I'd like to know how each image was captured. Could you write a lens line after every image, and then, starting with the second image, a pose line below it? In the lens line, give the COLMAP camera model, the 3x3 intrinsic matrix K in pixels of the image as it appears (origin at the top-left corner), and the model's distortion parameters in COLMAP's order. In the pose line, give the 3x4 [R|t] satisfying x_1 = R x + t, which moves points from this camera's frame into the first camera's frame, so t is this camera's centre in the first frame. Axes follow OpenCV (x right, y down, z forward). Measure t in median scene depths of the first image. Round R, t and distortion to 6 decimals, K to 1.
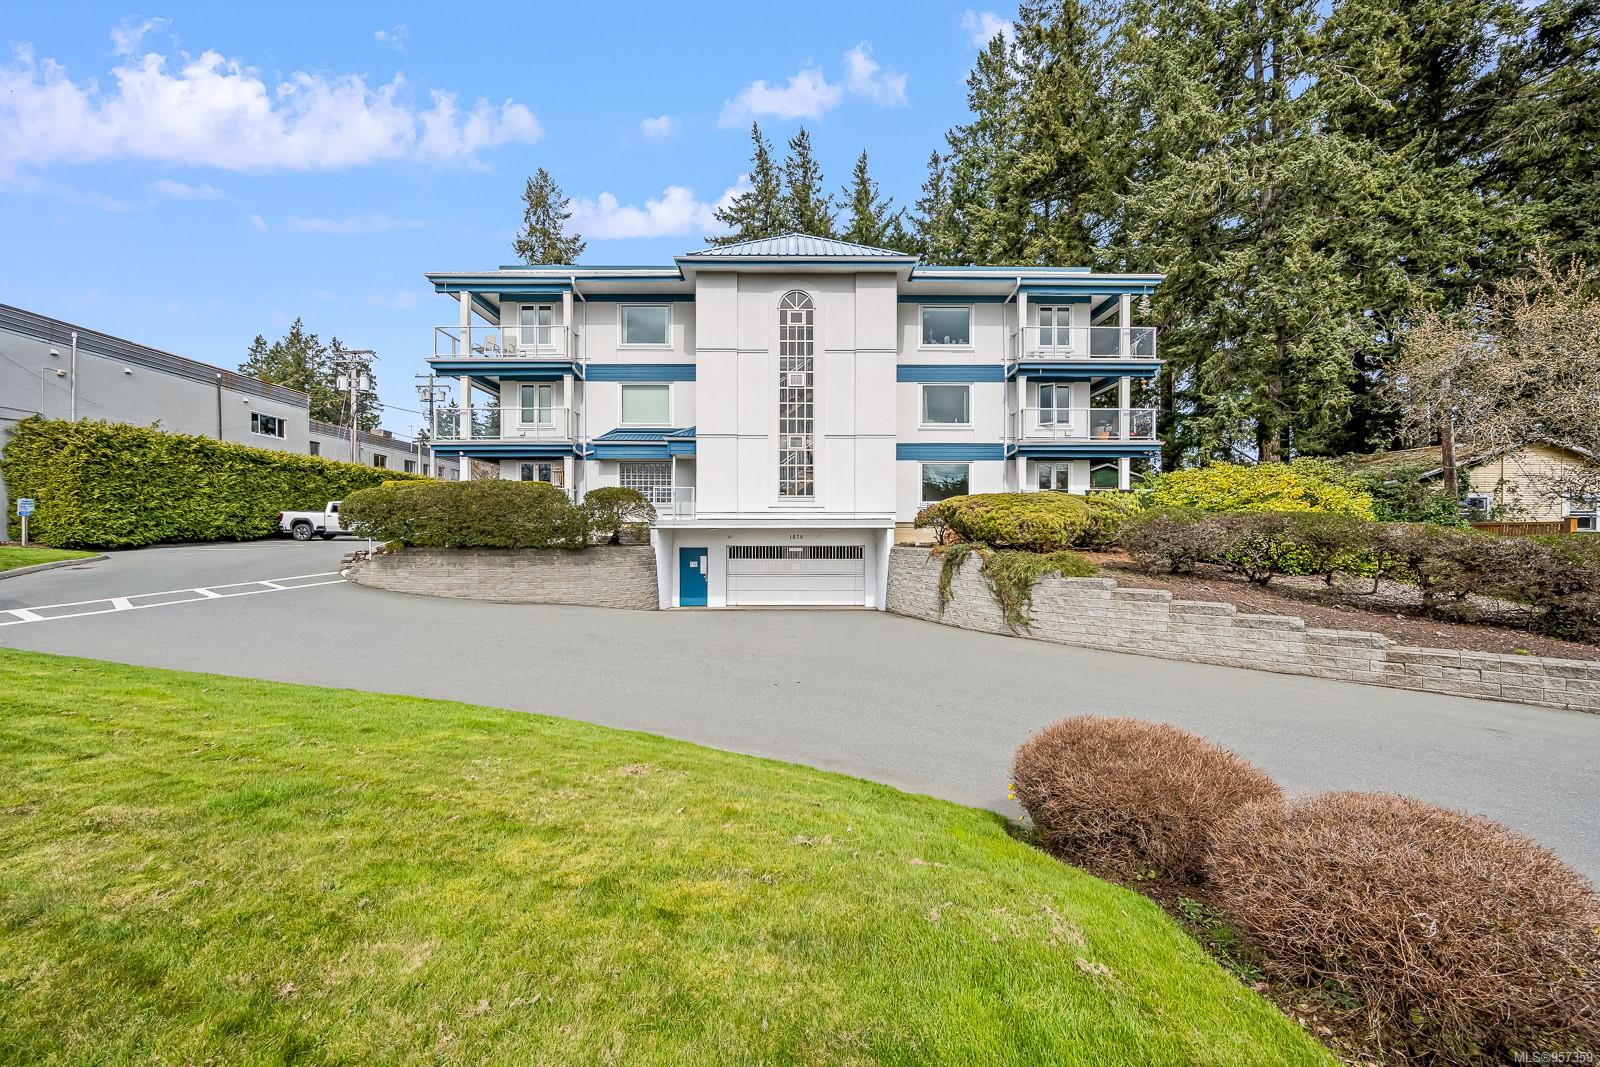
lens RADIAL K [[639.2, 0, 794.3], [0, 639.2, 534.3], [0, 0, 1]] dist [-0.001391, 0.000063]
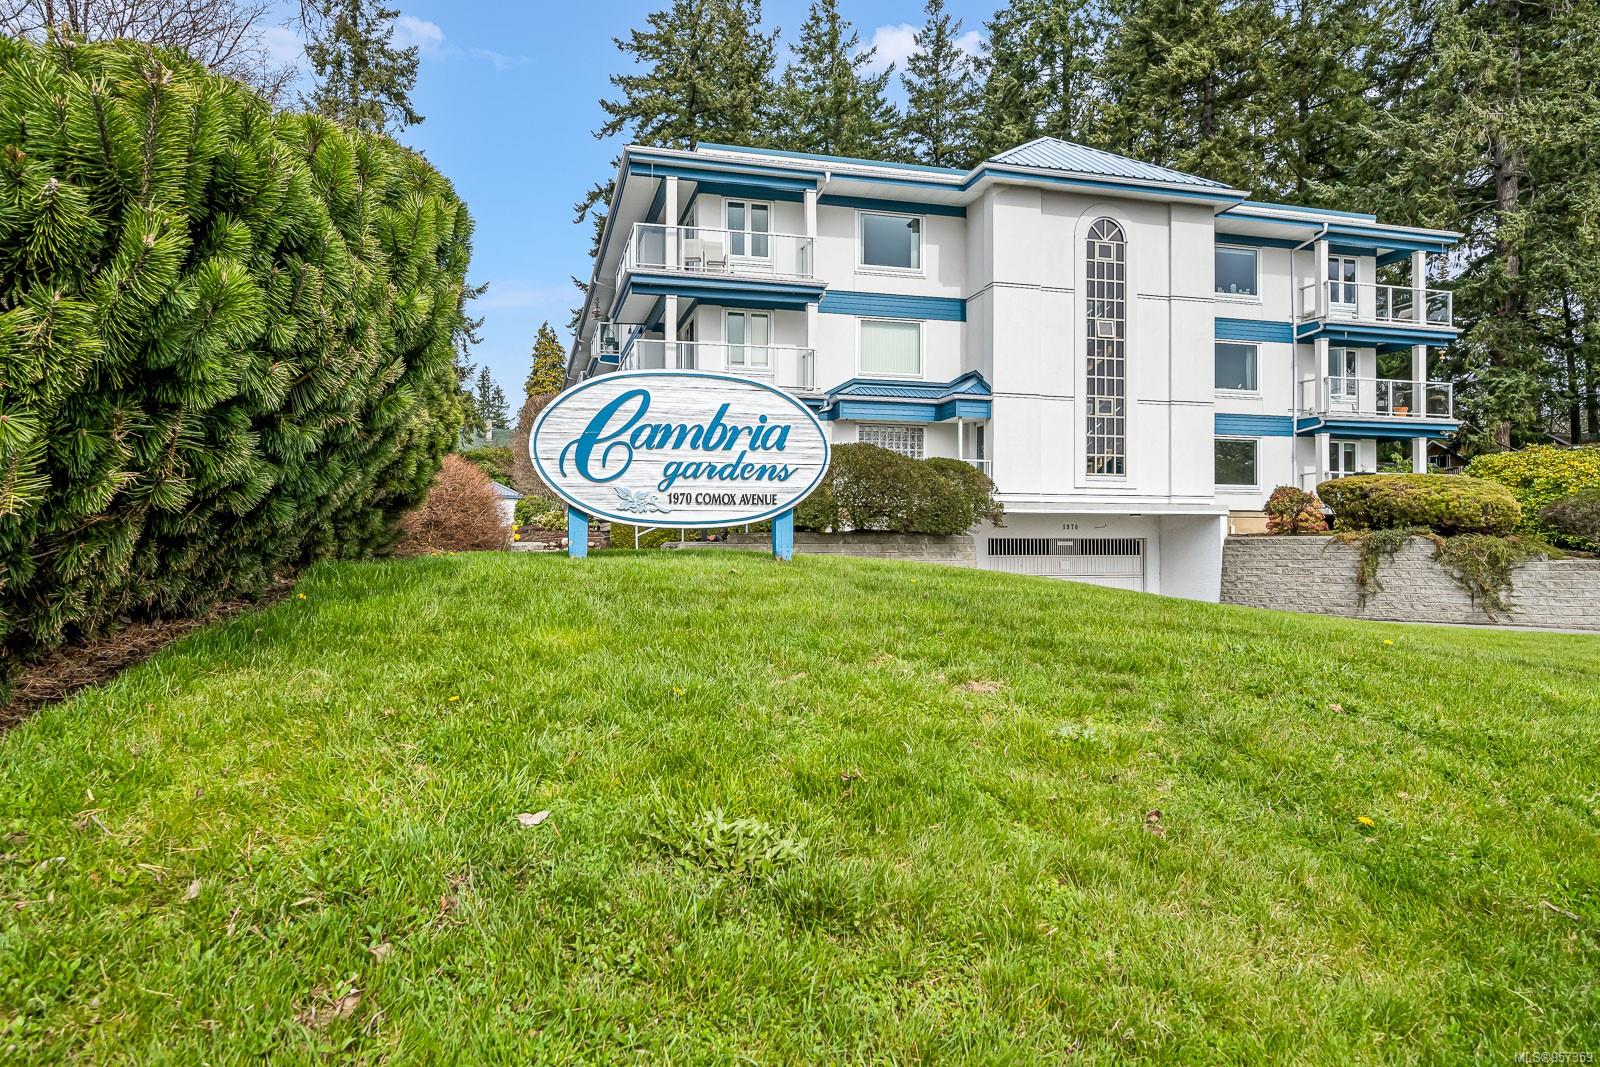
lens RADIAL K [[1026.2, 0, 794.7], [0, 1026.2, 536.3], [0, 0, 1]] dist [-0.004224, 0.003332]
pose [[0.964876, 0.002696, 0.262690, -0.676537], [-0.000754, 0.999972, -0.007494, 0.026496], [-0.262703, 0.007033, 0.964851, -0.127936]]
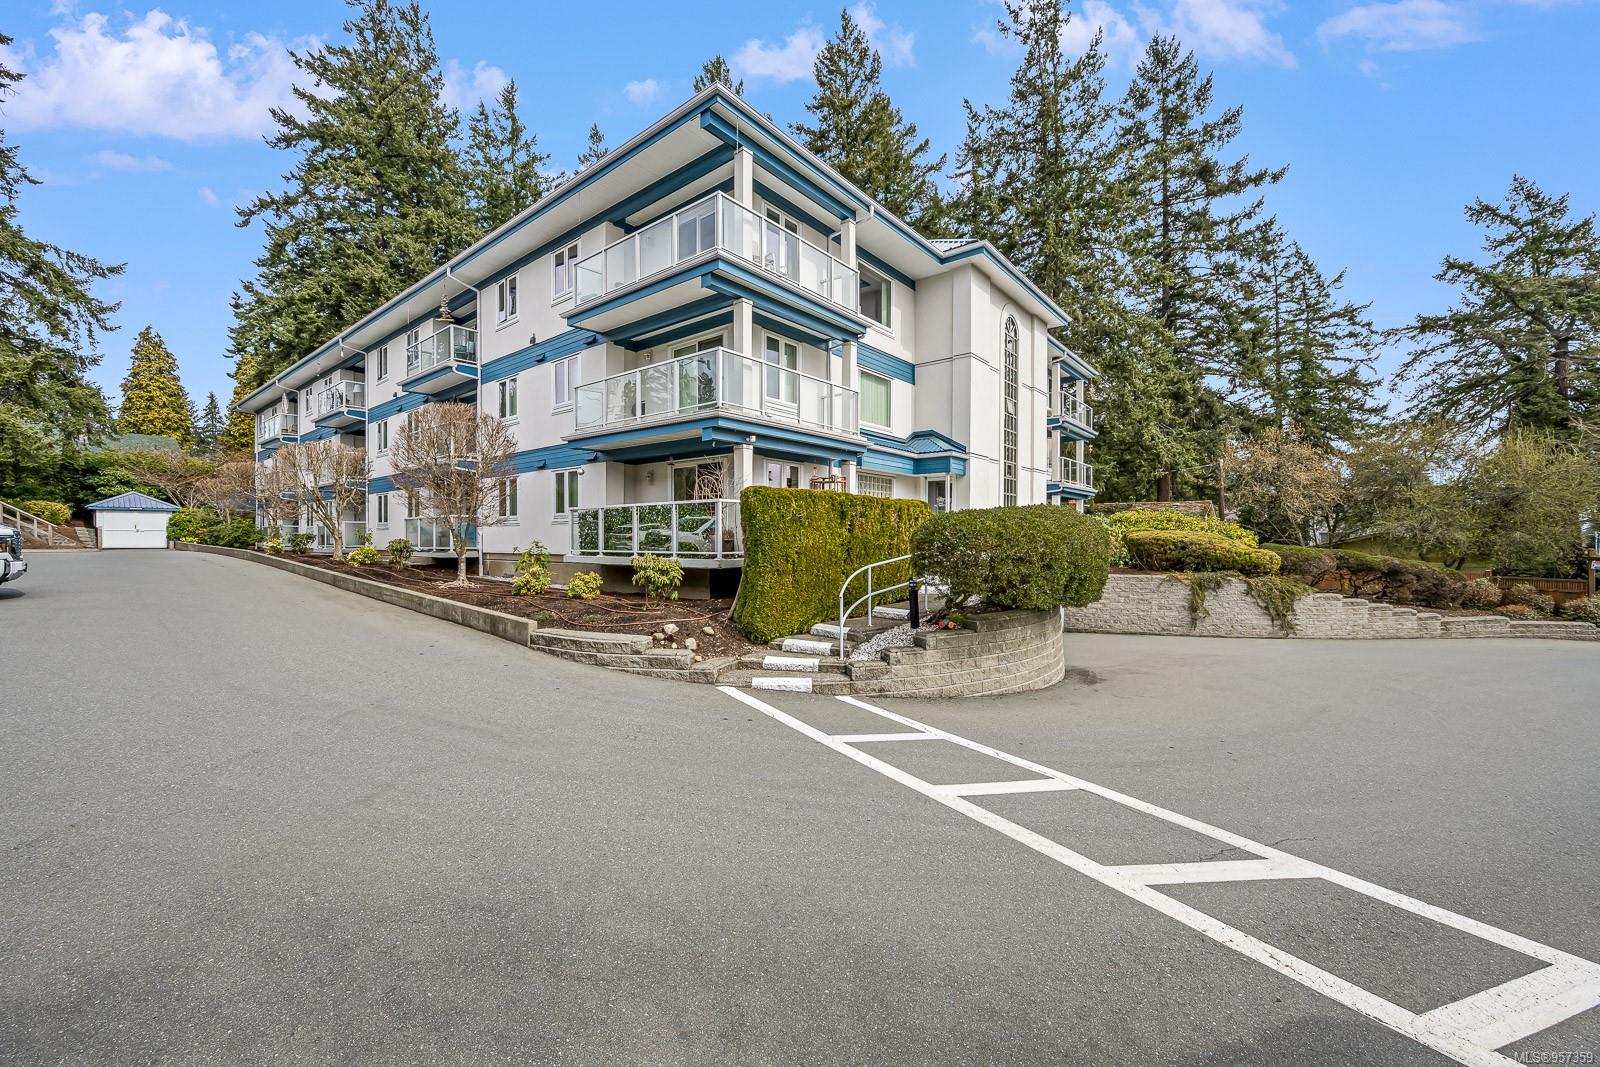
lens RADIAL K [[639.2, 0, 800.8], [0, 639.2, 534.7], [0, 0, 1]] dist [-0.001391, 0.000063]
pose [[0.631029, 0.003744, 0.775750, -0.914366], [-0.000970, 0.999991, -0.004036, -0.039339], [-0.775759, 0.001794, 0.631027, 0.602367]]
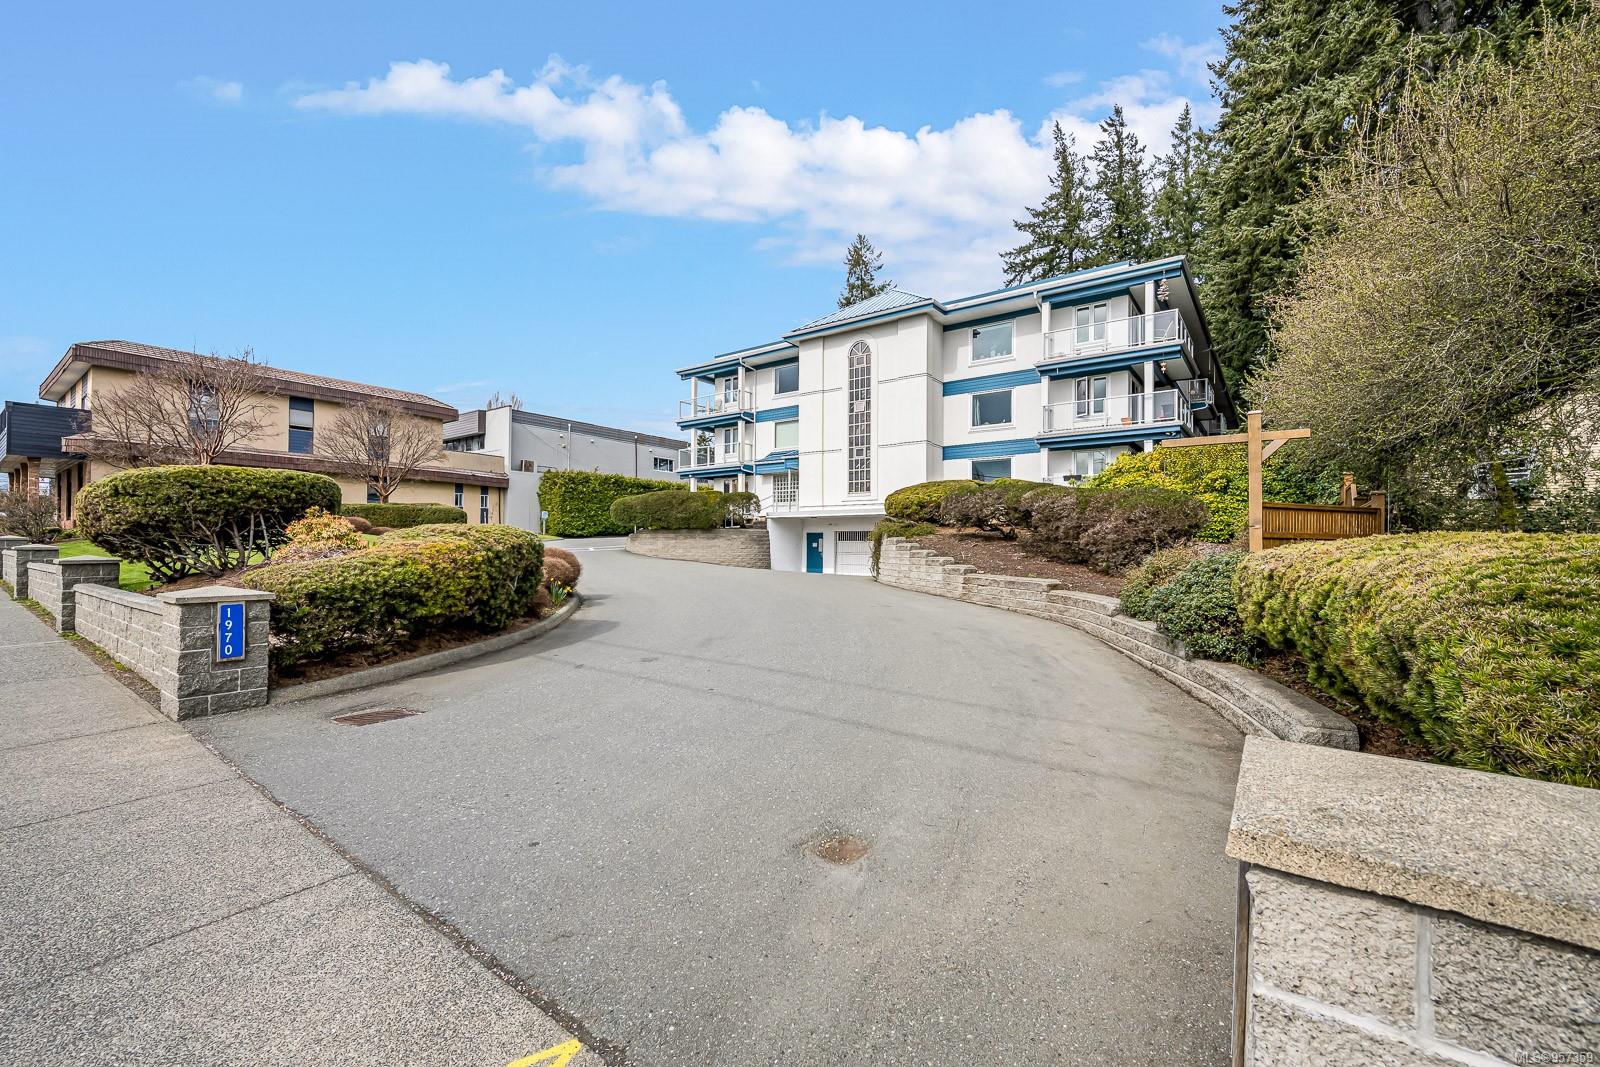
lens RADIAL K [[639.2, 0, 785.1], [0, 639.2, 546.5], [0, 0, 1]] dist [-0.001391, 0.000063]
pose [[0.803098, 0.004259, -0.595831, 0.656641], [-0.002471, 0.999990, 0.003817, 0.048638], [0.595841, -0.001593, 0.803101, -0.178255]]
